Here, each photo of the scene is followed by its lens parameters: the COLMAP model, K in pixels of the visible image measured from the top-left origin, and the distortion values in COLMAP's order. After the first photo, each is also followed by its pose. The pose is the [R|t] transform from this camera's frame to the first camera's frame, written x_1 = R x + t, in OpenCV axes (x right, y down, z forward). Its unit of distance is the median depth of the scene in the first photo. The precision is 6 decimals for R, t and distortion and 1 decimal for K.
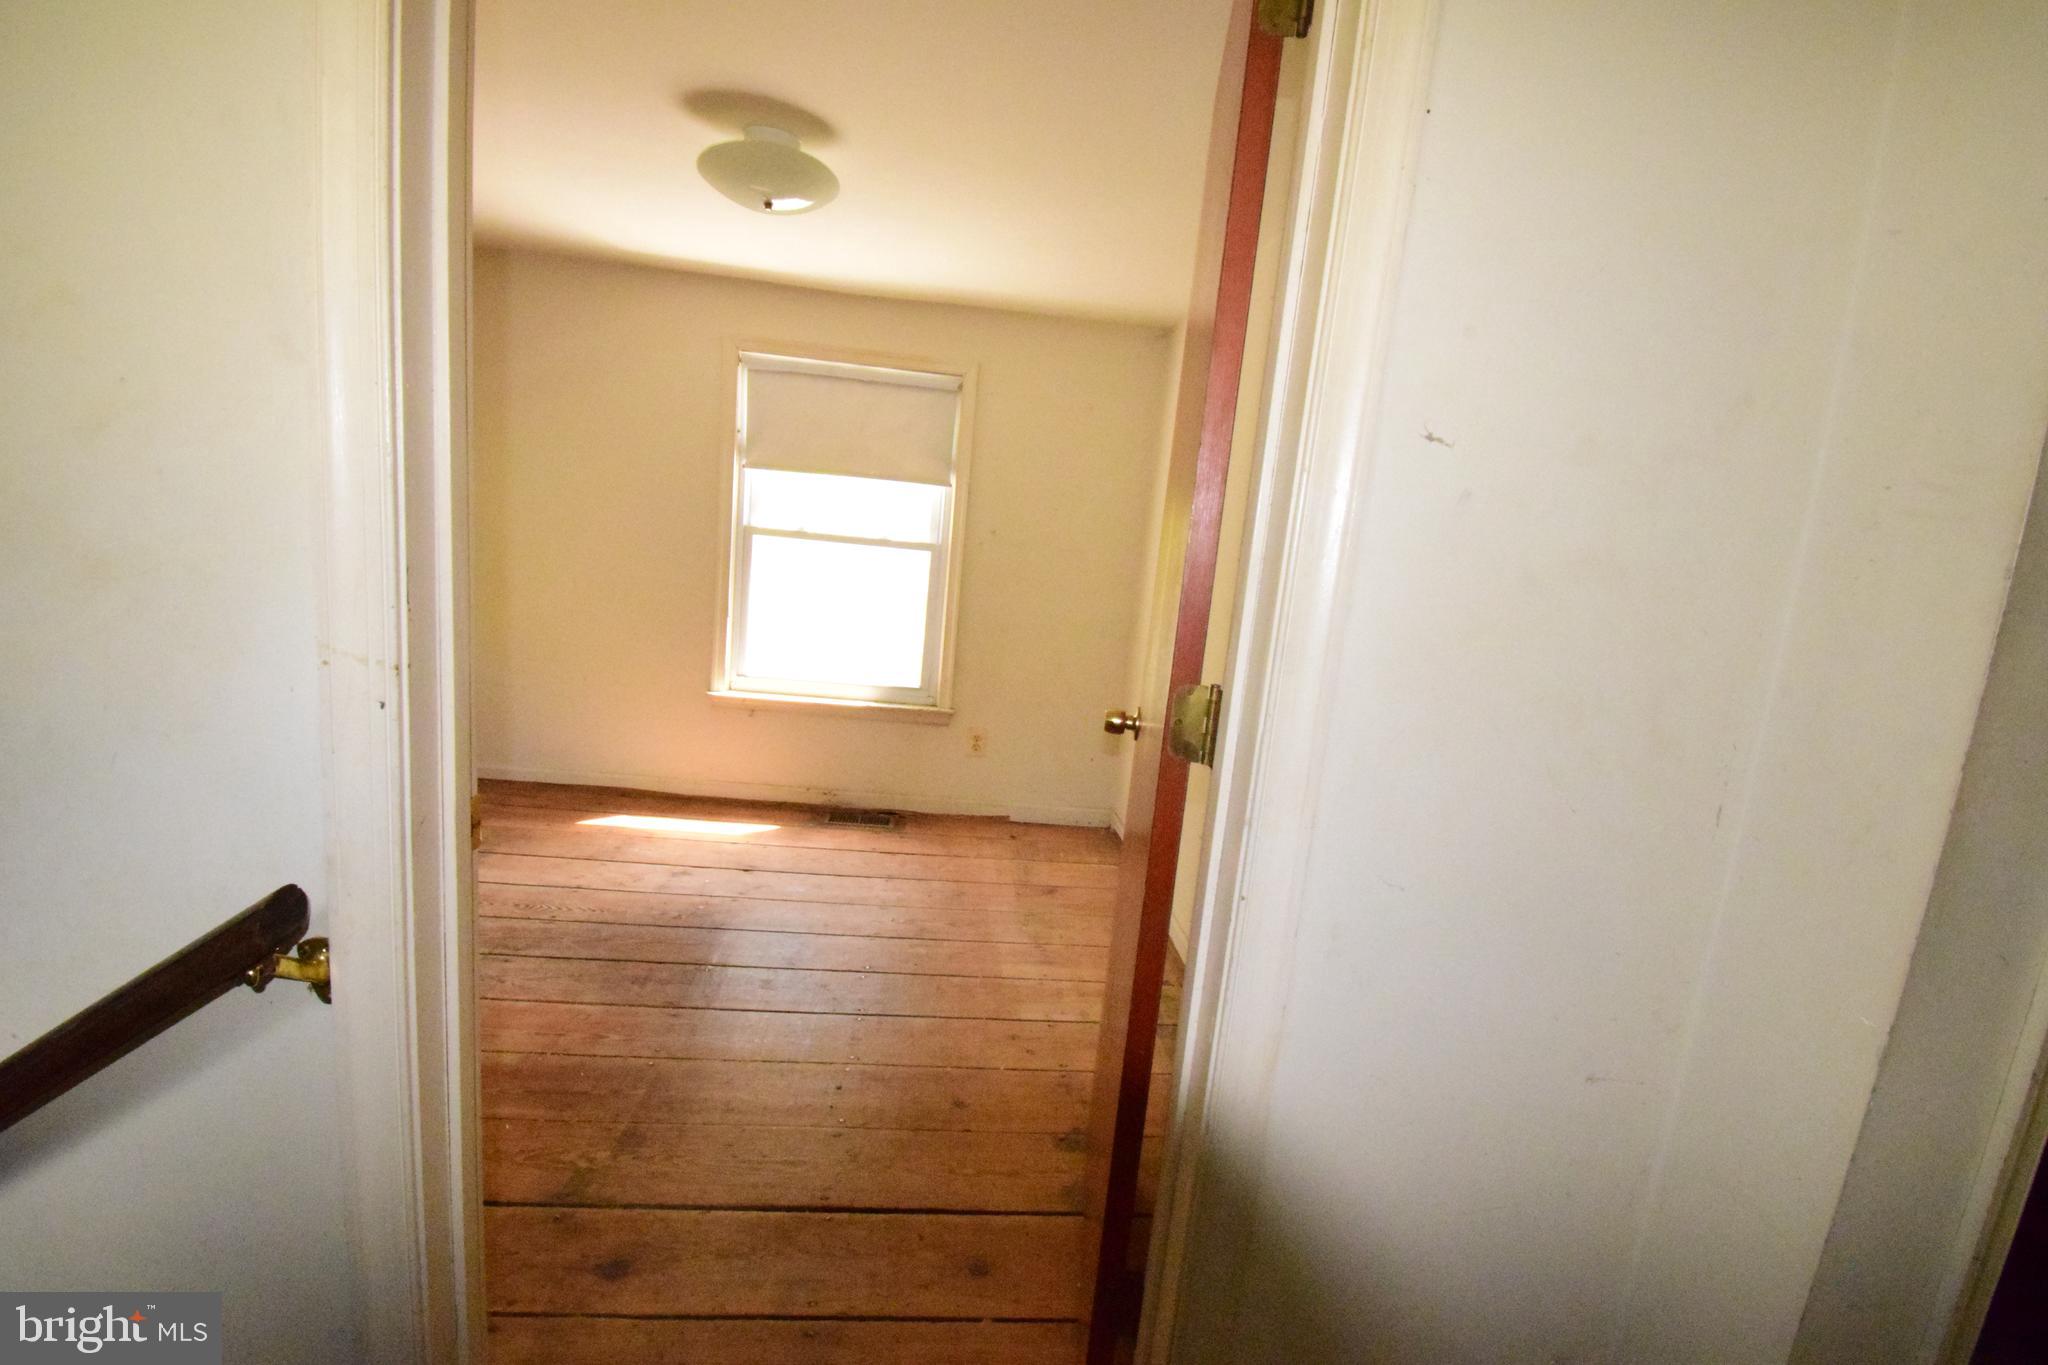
lens RADIAL K [[889.0, 0, 1027.1], [0, 889.0, 679.5], [0, 0, 1]] dist [0.015297, -0.024460]
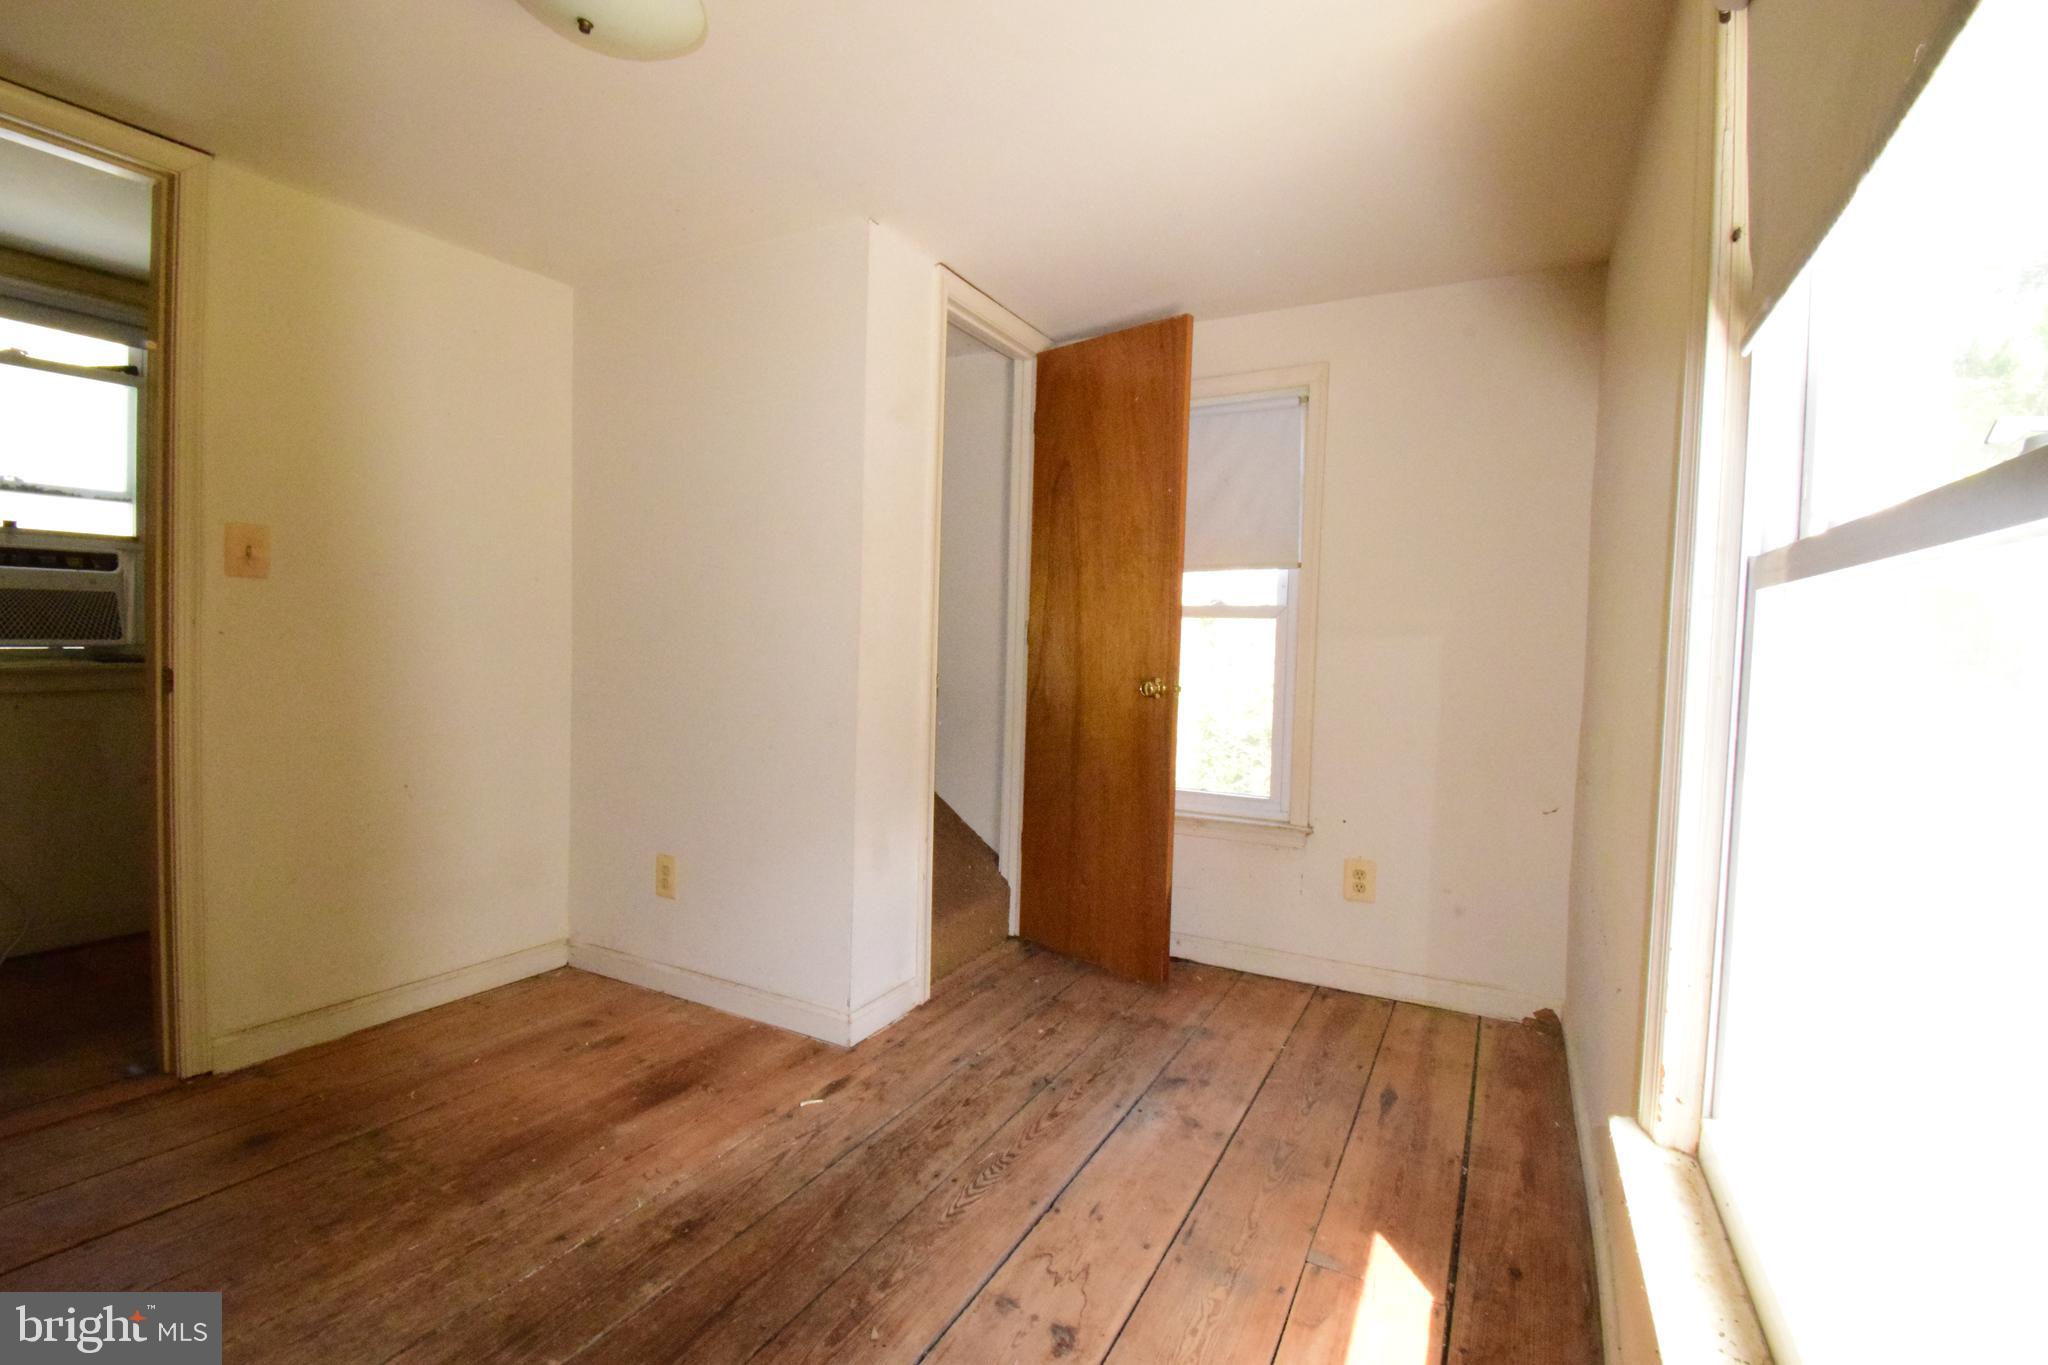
lens RADIAL K [[906.4, 0, 1026.0], [0, 906.4, 674.5], [0, 0, 1]] dist [0.031684, -0.033950]
pose [[-0.538540, -0.082040, -0.838597, 0.028579], [-0.220304, 0.974339, 0.046158, -0.109413], [0.813290, 0.209604, -0.542794, 1.029261]]
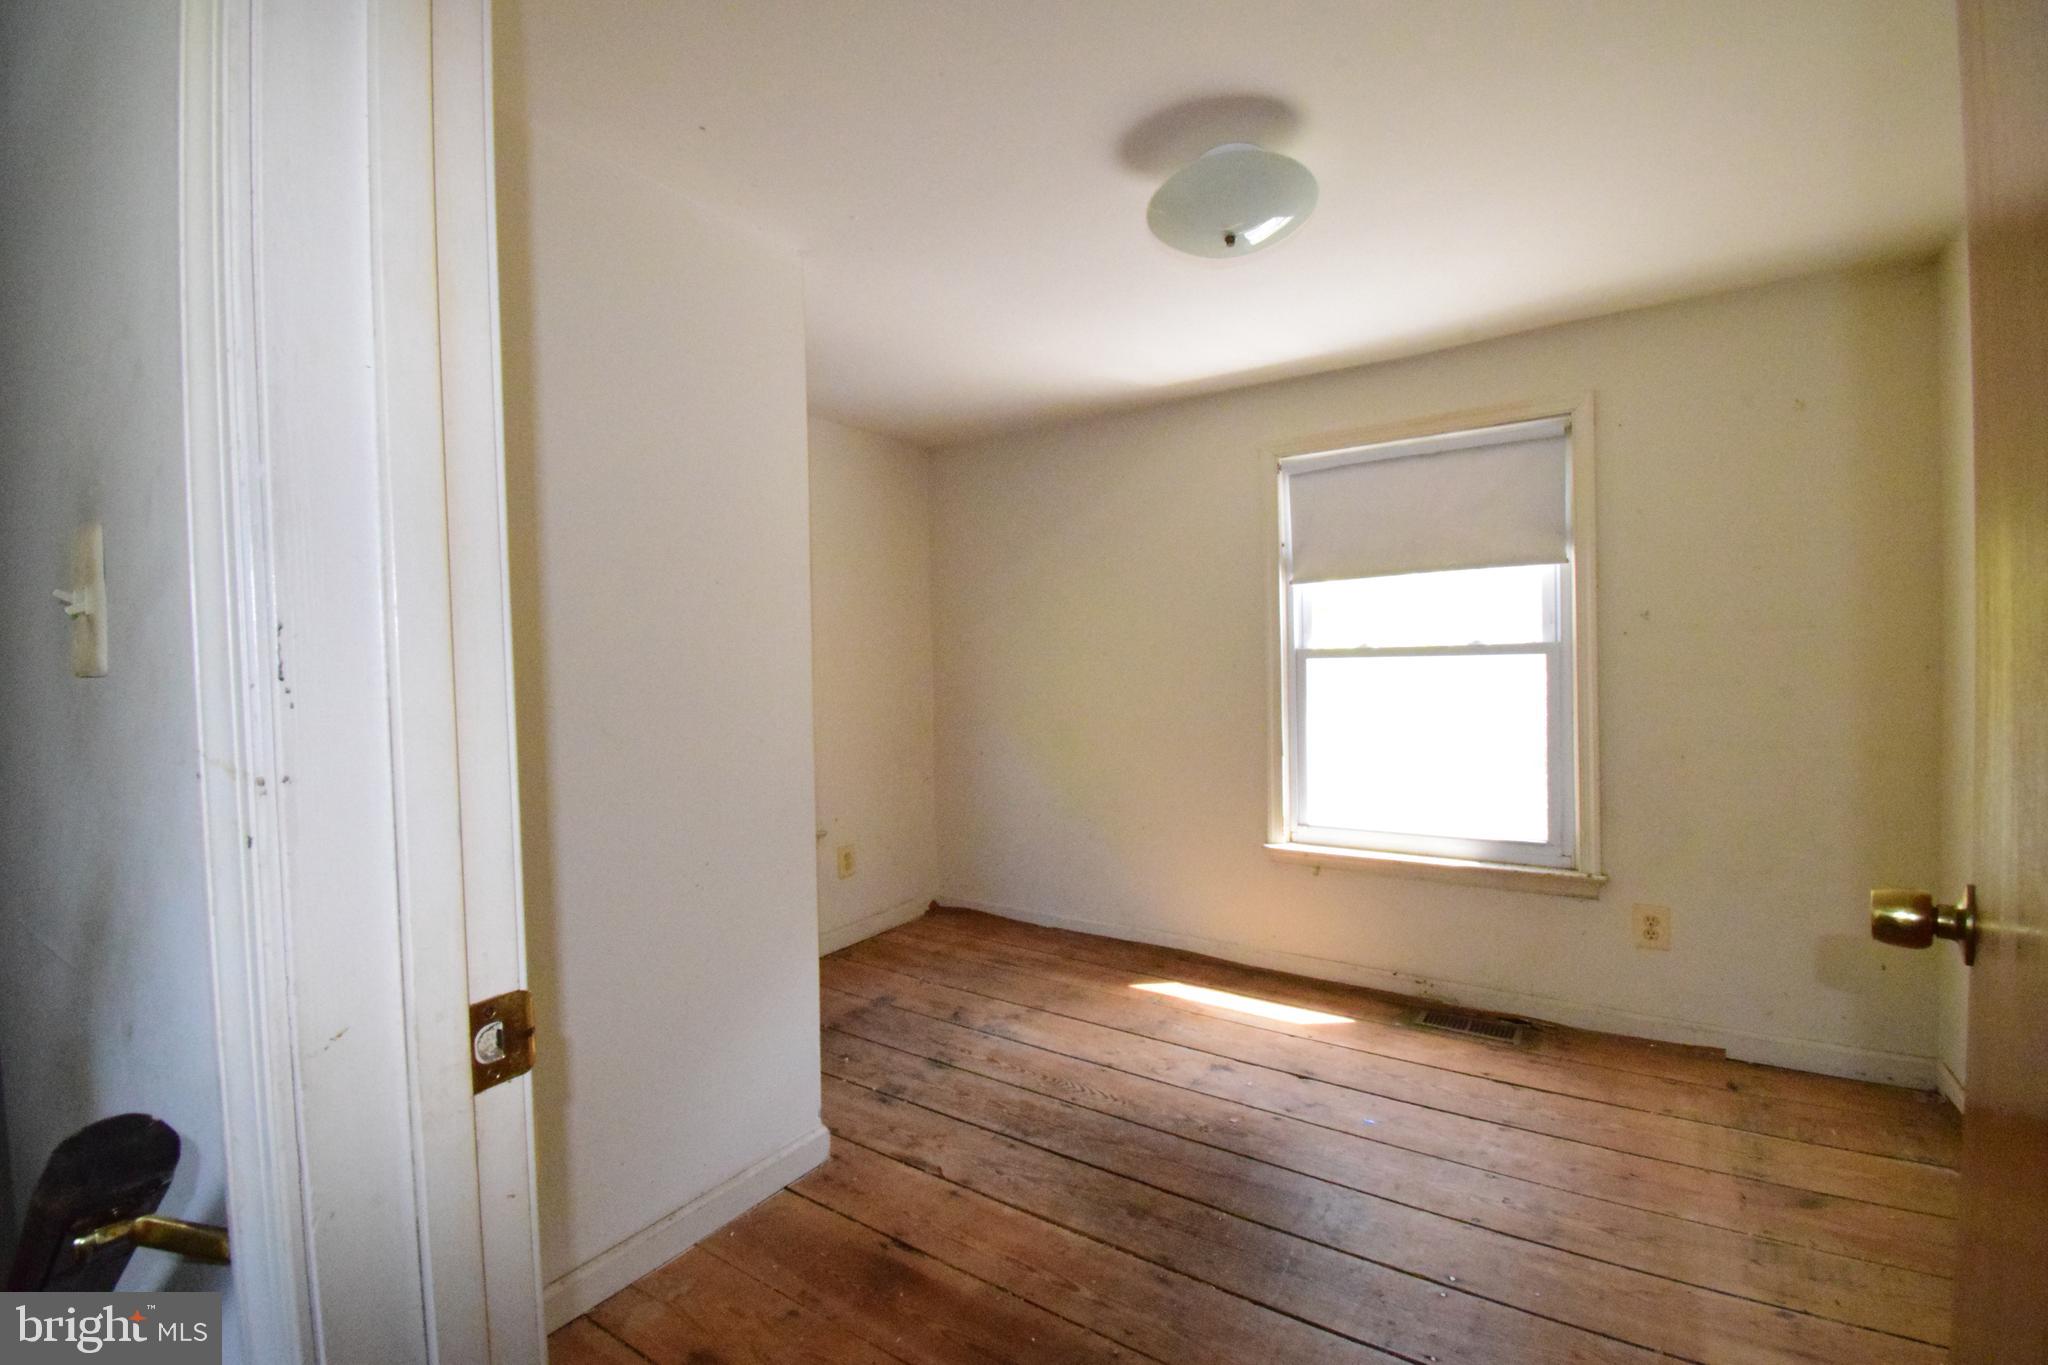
lens RADIAL K [[889.0, 0, 1027.1], [0, 889.0, 679.5], [0, 0, 1]] dist [0.015297, -0.024460]
pose [[0.768447, -0.102587, -0.631636, 0.026555], [-0.006443, 0.985776, -0.167942, 0.003298], [0.639880, 0.133124, 0.756856, 0.189829]]
